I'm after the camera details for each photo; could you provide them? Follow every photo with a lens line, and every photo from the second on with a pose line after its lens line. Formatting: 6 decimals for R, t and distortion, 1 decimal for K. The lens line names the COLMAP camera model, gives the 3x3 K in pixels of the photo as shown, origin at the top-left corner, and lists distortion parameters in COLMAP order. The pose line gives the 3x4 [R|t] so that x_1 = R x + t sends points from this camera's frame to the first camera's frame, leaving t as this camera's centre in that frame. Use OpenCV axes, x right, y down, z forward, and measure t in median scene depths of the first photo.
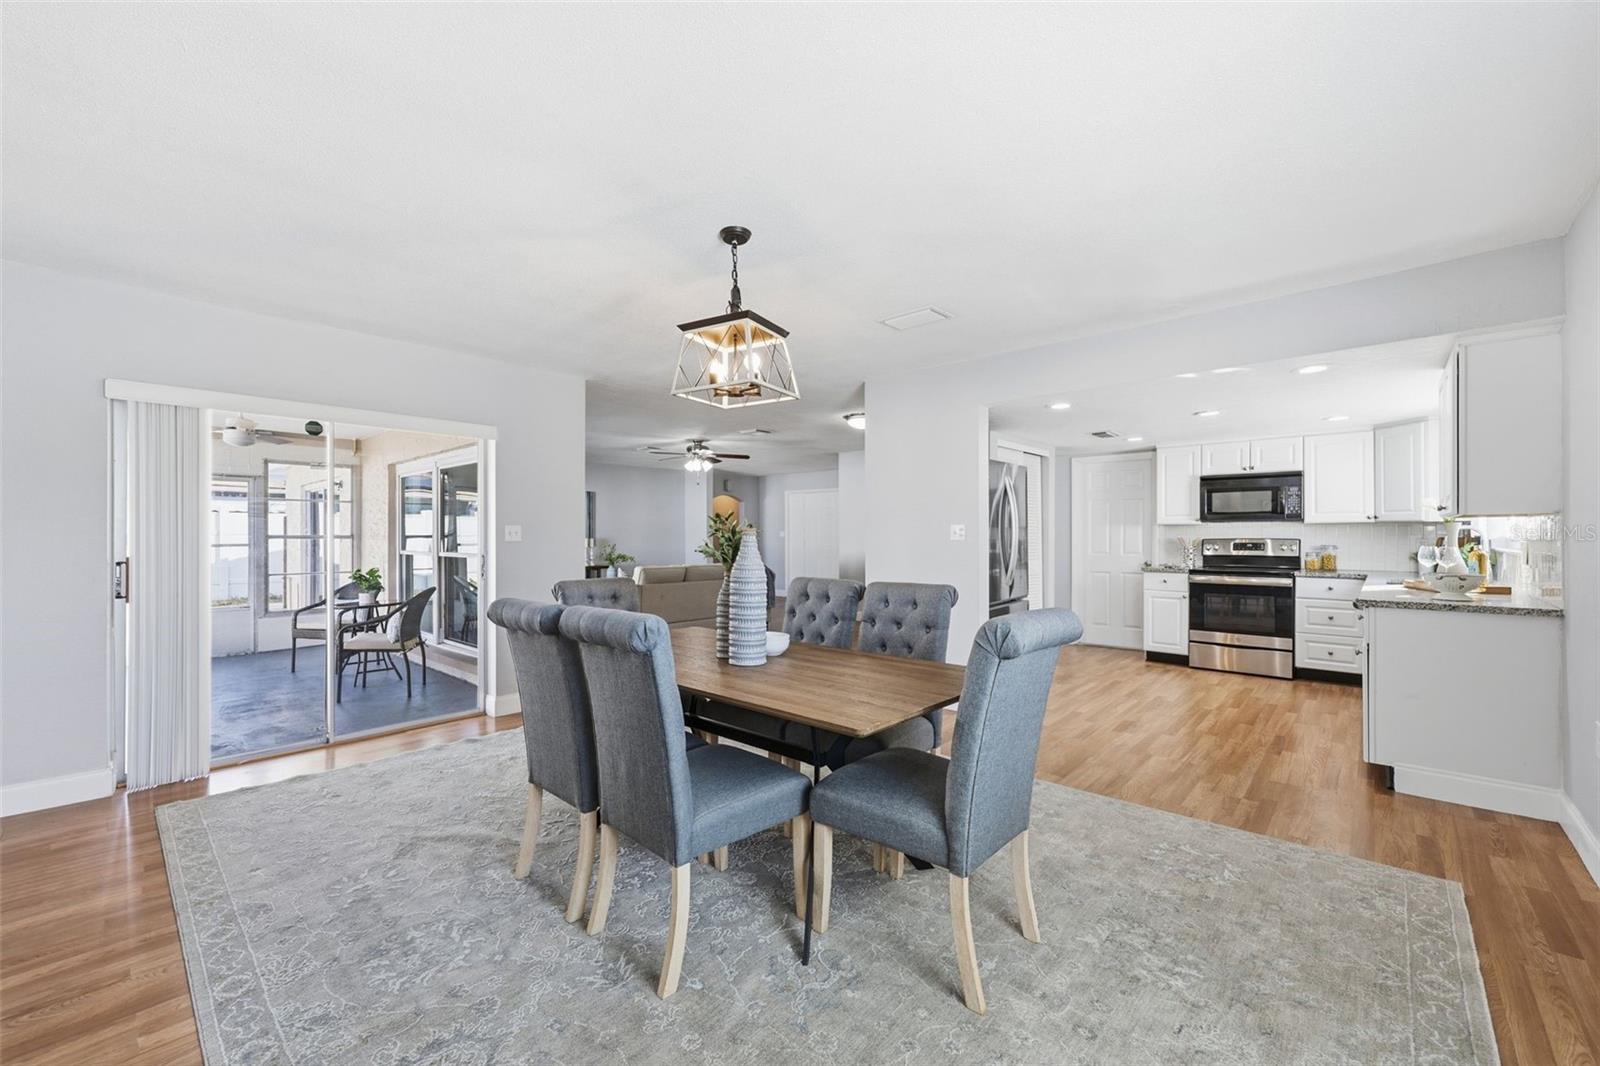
lens RADIAL K [[644.5, 0, 795.7], [0, 644.5, 535.9], [0, 0, 1]] dist [-0.002584, 0.000733]
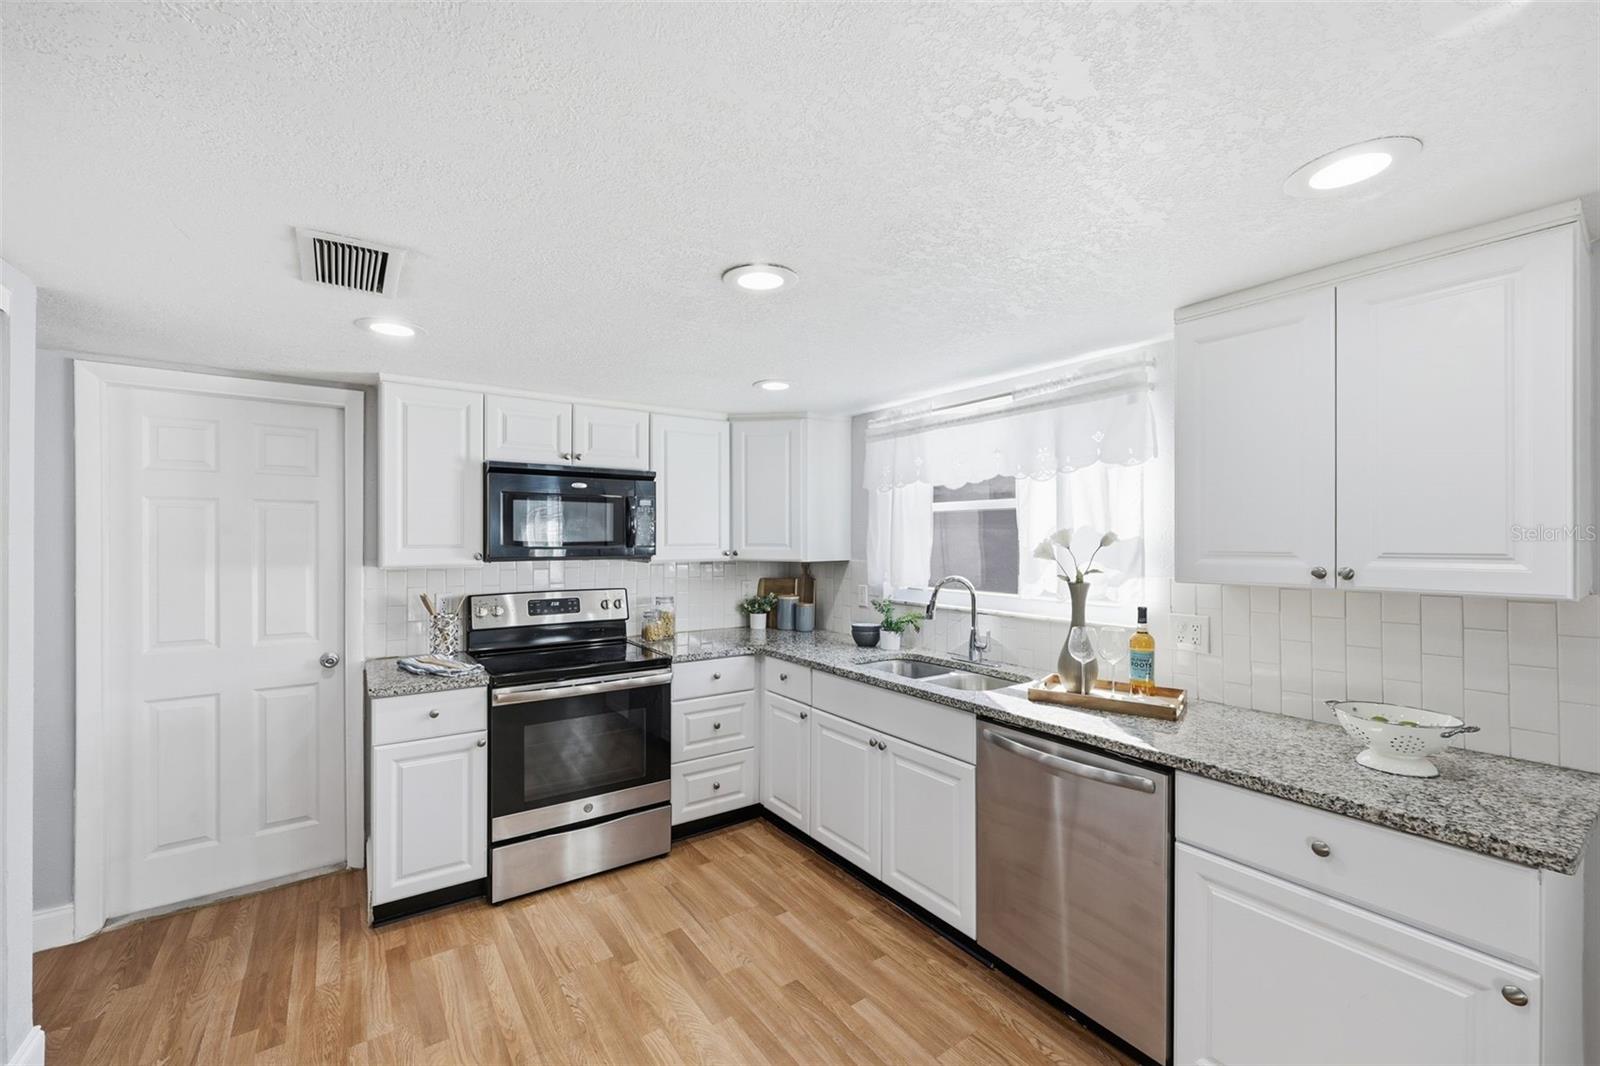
lens RADIAL K [[644.5, 0, 799.4], [0, 644.5, 542.5], [0, 0, 1]] dist [-0.002584, 0.000733]
pose [[0.221911, -0.004696, 0.975056, 0.242730], [0.000926, 0.999989, 0.004605, -0.038813], [-0.975066, -0.000119, 0.221913, 0.708001]]
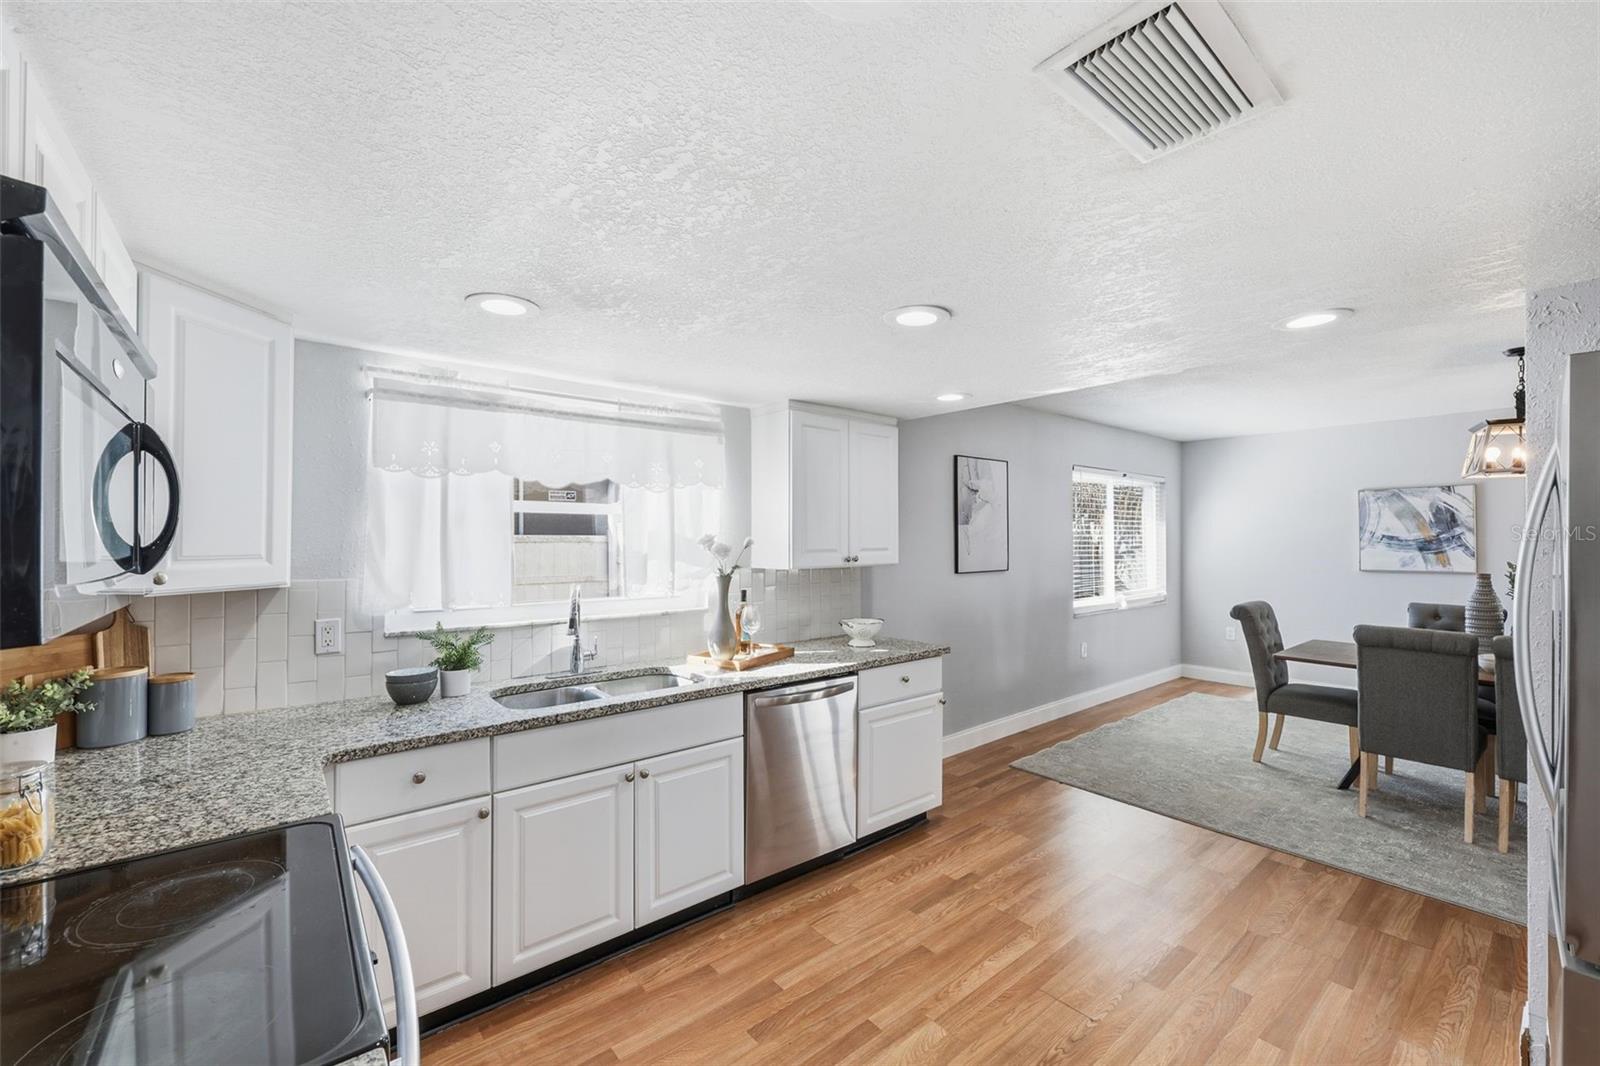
lens RADIAL K [[644.5, 0, 787.9], [0, 644.5, 536.4], [0, 0, 1]] dist [-0.002584, 0.000733]
pose [[-0.986049, 0.003299, 0.166422, 0.517474], [0.002472, 0.999984, -0.005178, -0.041260], [-0.166437, -0.004695, -0.986041, 1.109526]]
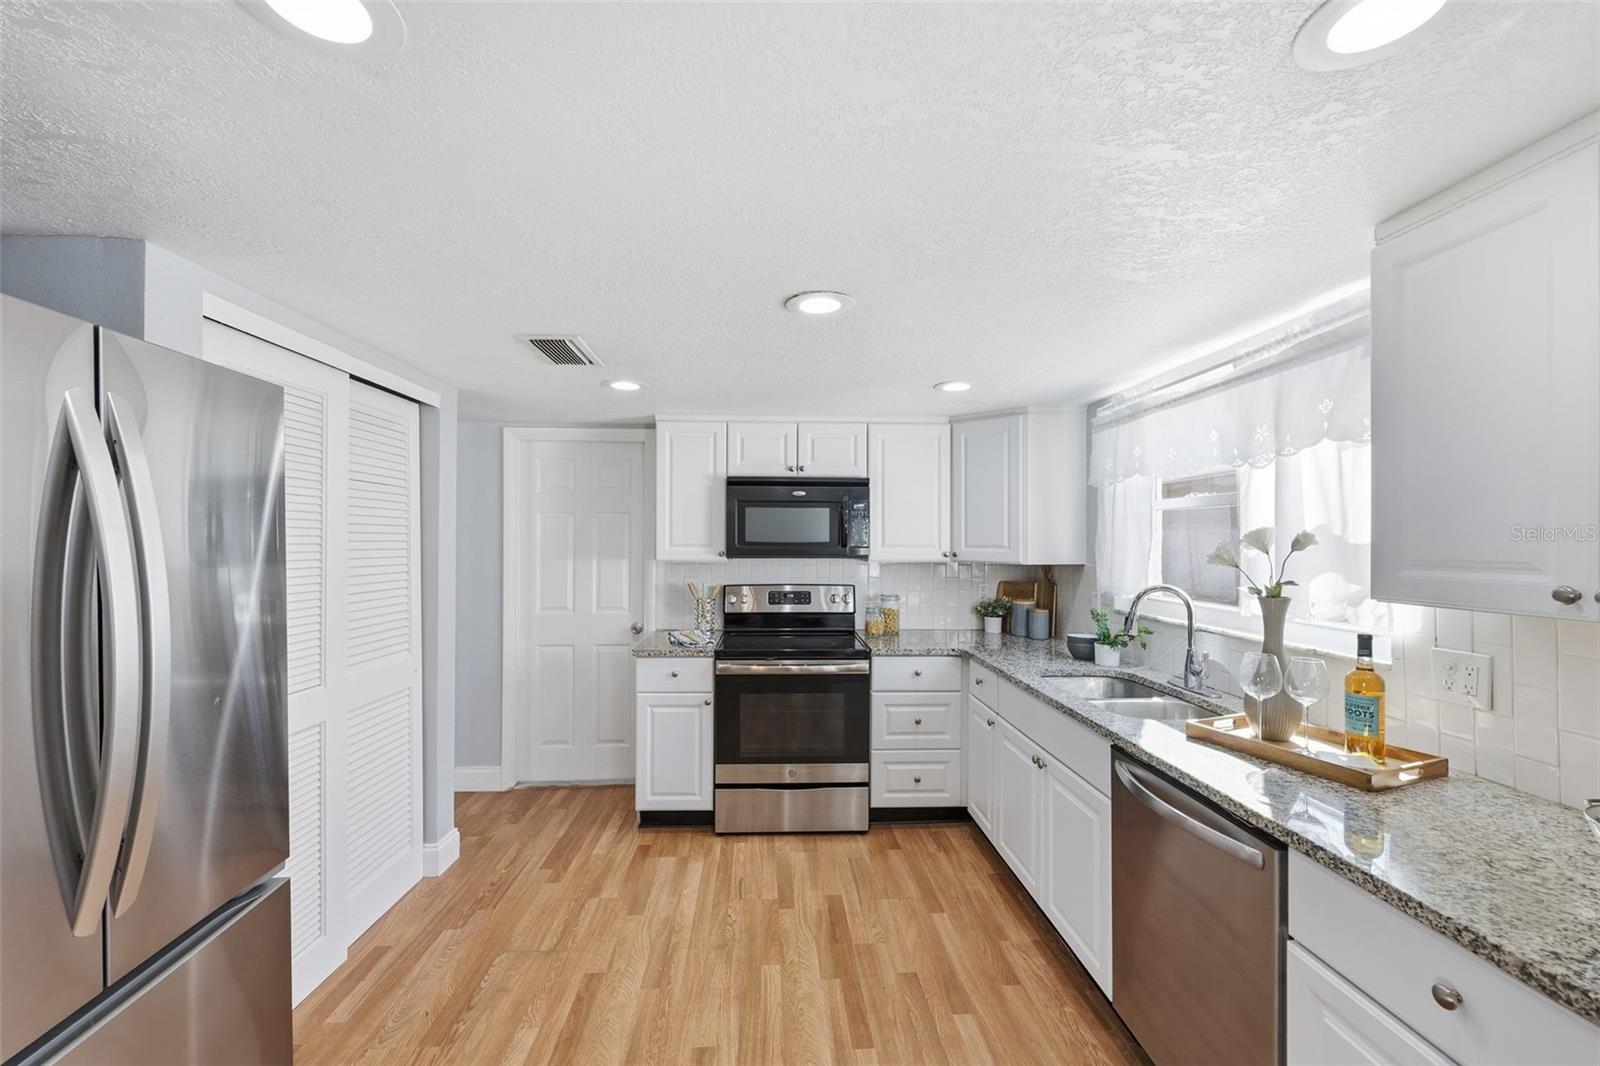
lens RADIAL K [[644.5, 0, 801.8], [0, 644.5, 543.1], [0, 0, 1]] dist [-0.002584, 0.000733]
pose [[0.705195, -0.000992, 0.709013, 0.286664], [-0.002583, 0.999989, 0.003969, -0.038722], [-0.709009, -0.004630, 0.705184, 0.577529]]
